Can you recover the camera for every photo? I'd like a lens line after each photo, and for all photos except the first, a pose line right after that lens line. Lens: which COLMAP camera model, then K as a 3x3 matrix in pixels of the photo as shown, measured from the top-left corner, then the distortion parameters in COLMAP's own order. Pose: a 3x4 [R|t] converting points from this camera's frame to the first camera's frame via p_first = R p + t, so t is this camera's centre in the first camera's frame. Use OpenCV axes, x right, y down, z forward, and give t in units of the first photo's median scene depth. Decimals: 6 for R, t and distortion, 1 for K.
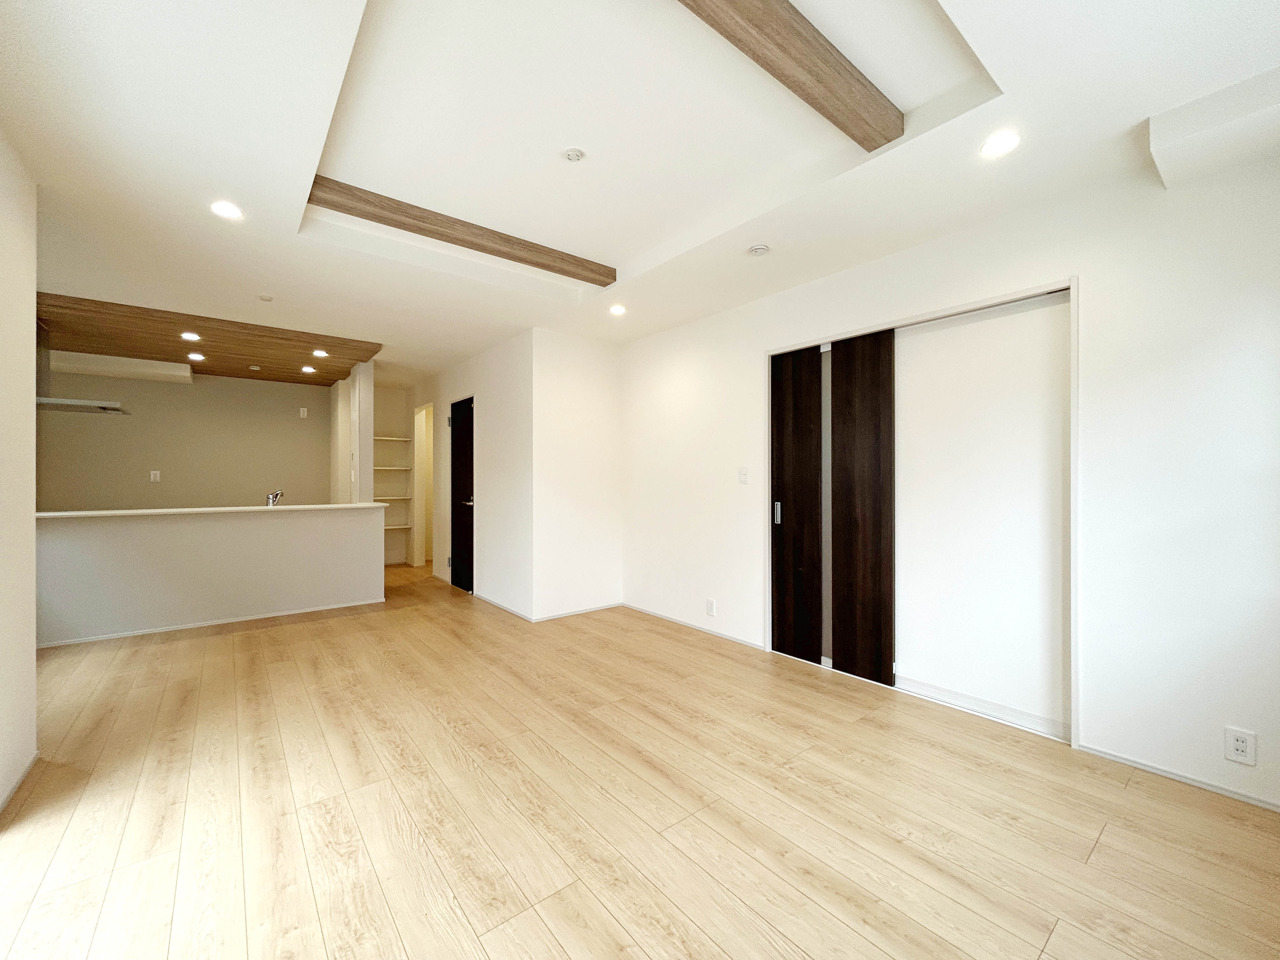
lens RADIAL K [[515.4, 0, 641.2], [0, 515.4, 477.2], [0, 0, 1]] dist [-0.000771, 0.000908]
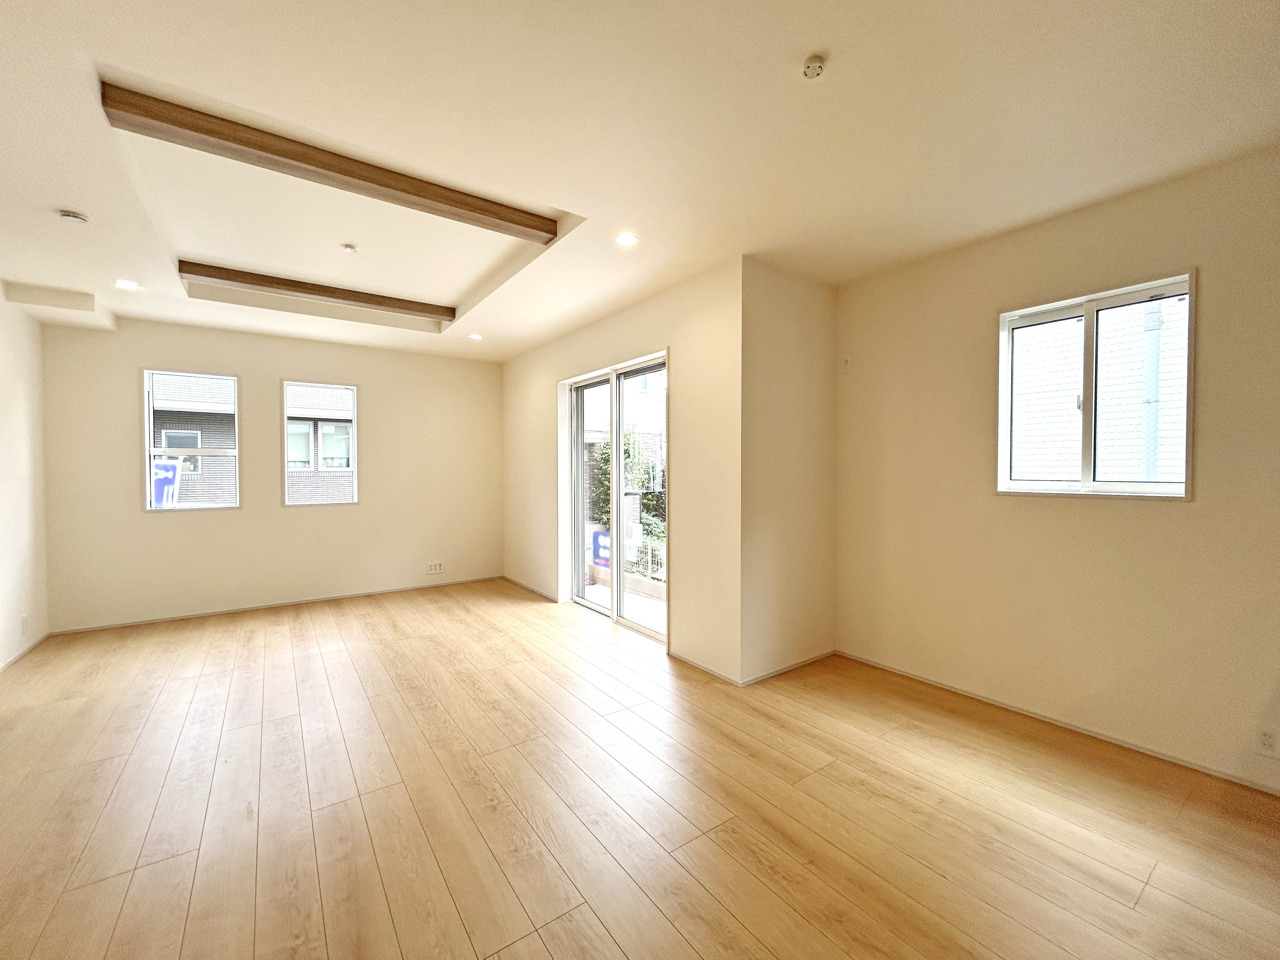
lens RADIAL K [[515.4, 0, 641.2], [0, 515.4, 477.2], [0, 0, 1]] dist [-0.000771, 0.000908]
pose [[-0.998463, 0.002220, 0.055379, -0.746113], [0.002734, 0.999954, 0.009220, -0.011297], [-0.055356, 0.009358, -0.998423, 1.768599]]
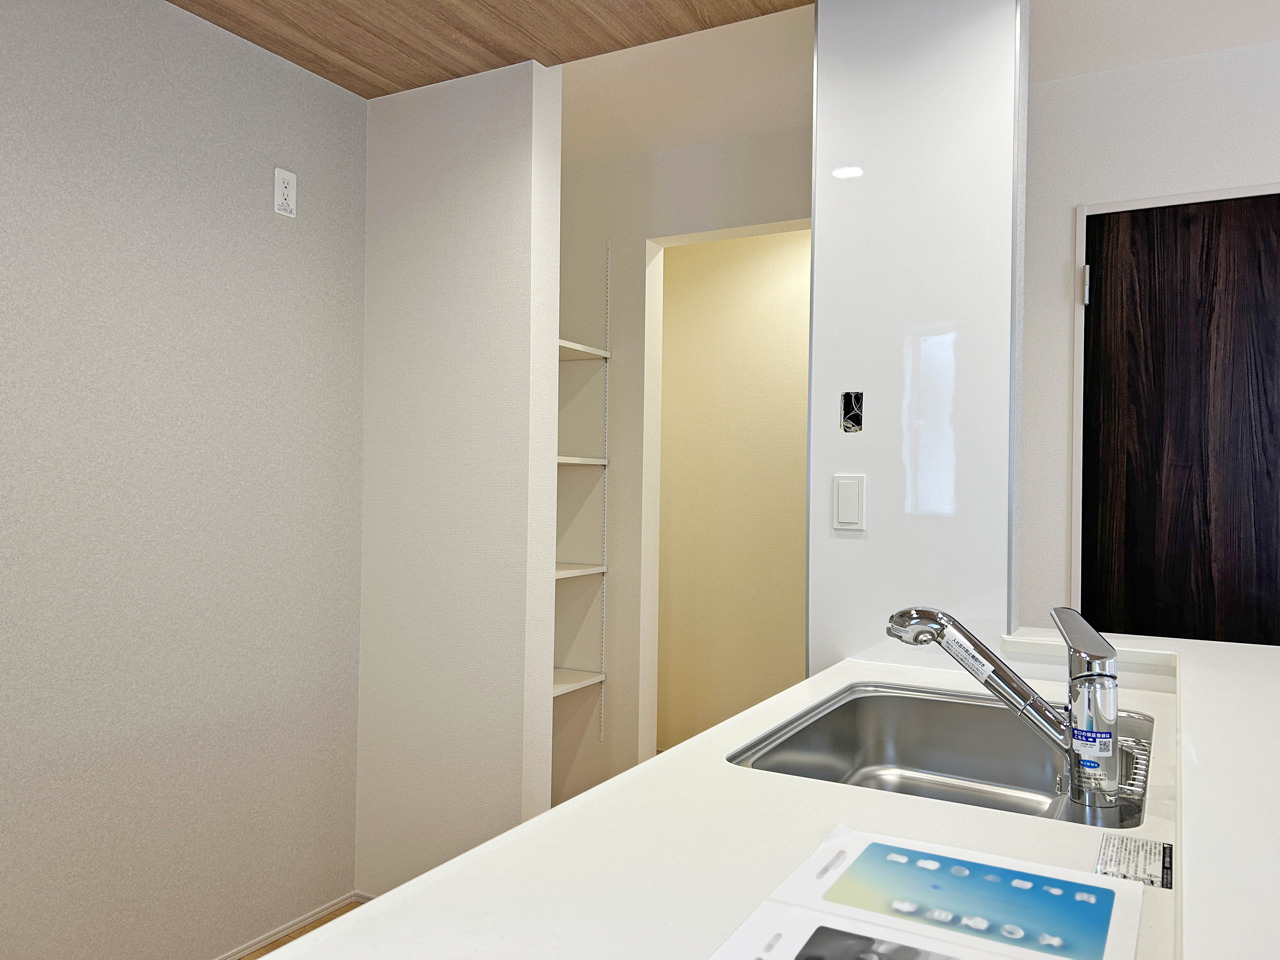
lens RADIAL K [[966.1, 0, 640.0], [0, 966.1, 480.0], [0, 0, 1]] dist [0.068156, -0.065079]
pose [[0.926218, 0.013318, 0.376754, -1.503456], [-0.013691, 0.999905, -0.001688, -0.016418], [-0.376740, -0.003595, 0.926312, 1.281505]]
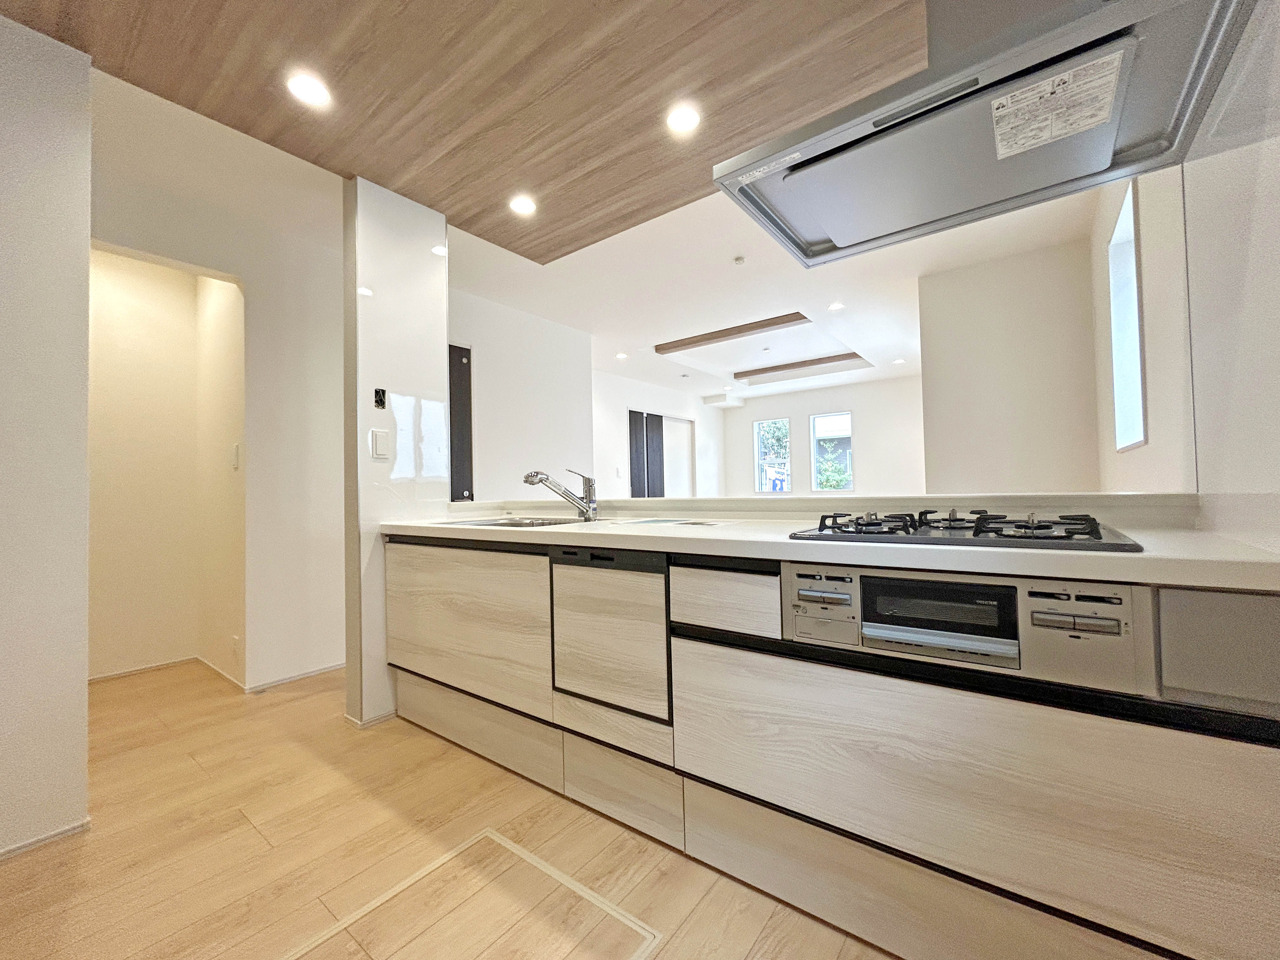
lens RADIAL K [[515.4, 0, 641.2], [0, 515.4, 477.2], [0, 0, 1]] dist [-0.000771, 0.000908]
pose [[-0.236476, 0.030417, 0.971161, -1.931947], [0.017408, 0.999482, -0.027065, 0.076460], [-0.971481, 0.010506, -0.236883, 1.714207]]
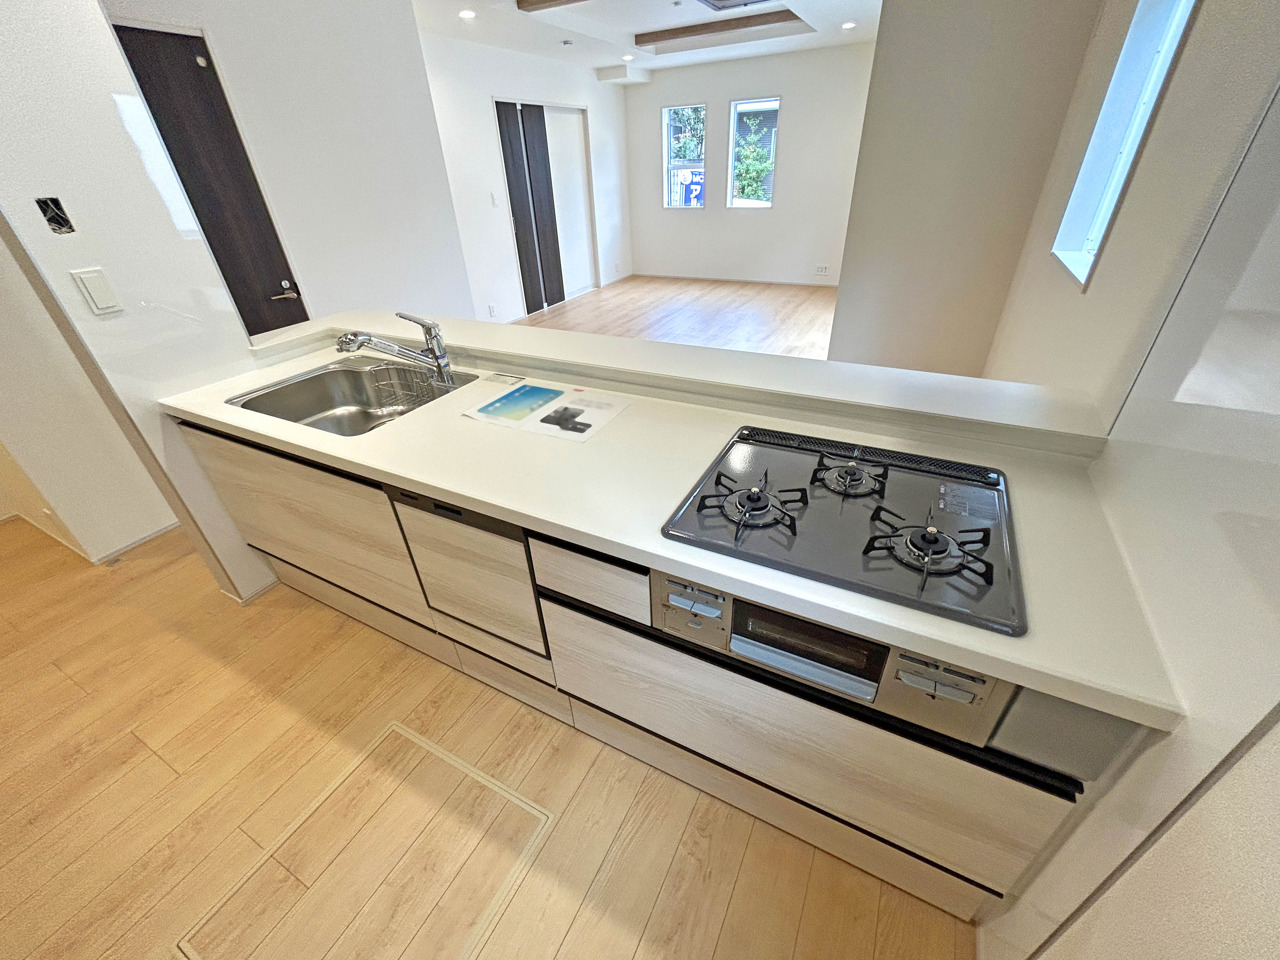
lens RADIAL K [[515.4, 0, 641.2], [0, 515.4, 477.2], [0, 0, 1]] dist [-0.000771, 0.000908]
pose [[-0.397646, -0.466011, 0.790387, -1.806828], [0.034499, 0.853218, 0.520413, -0.097080], [-0.916890, 0.234208, -0.323201, 1.616293]]
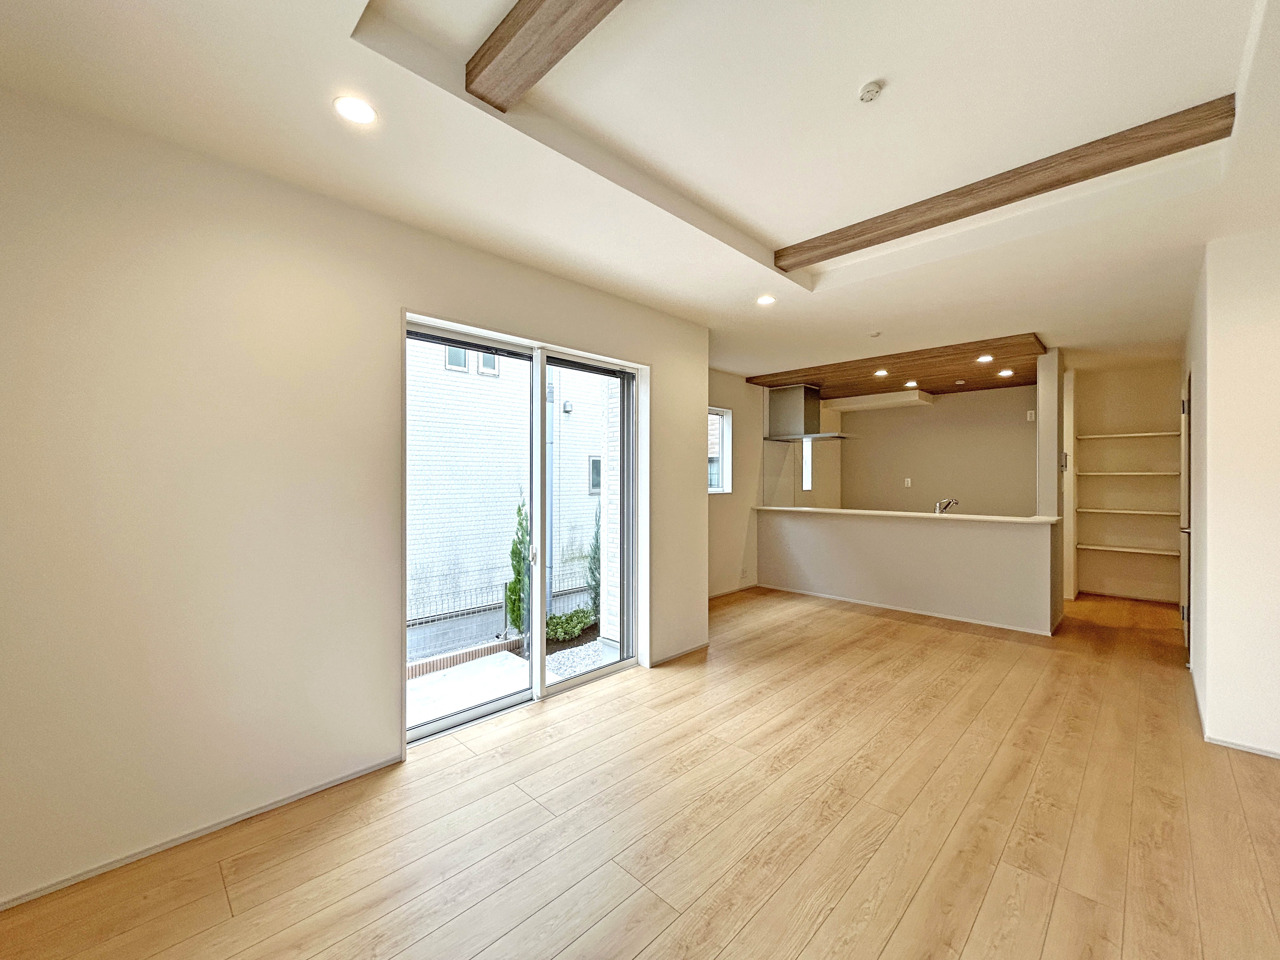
lens RADIAL K [[515.4, 0, 641.2], [0, 515.4, 477.2], [0, 0, 1]] dist [-0.000771, 0.000908]
pose [[0.110662, -0.001156, -0.993857, 0.451650], [0.004742, 0.999989, -0.000635, -0.034659], [0.993847, -0.004643, 0.110666, 0.426562]]
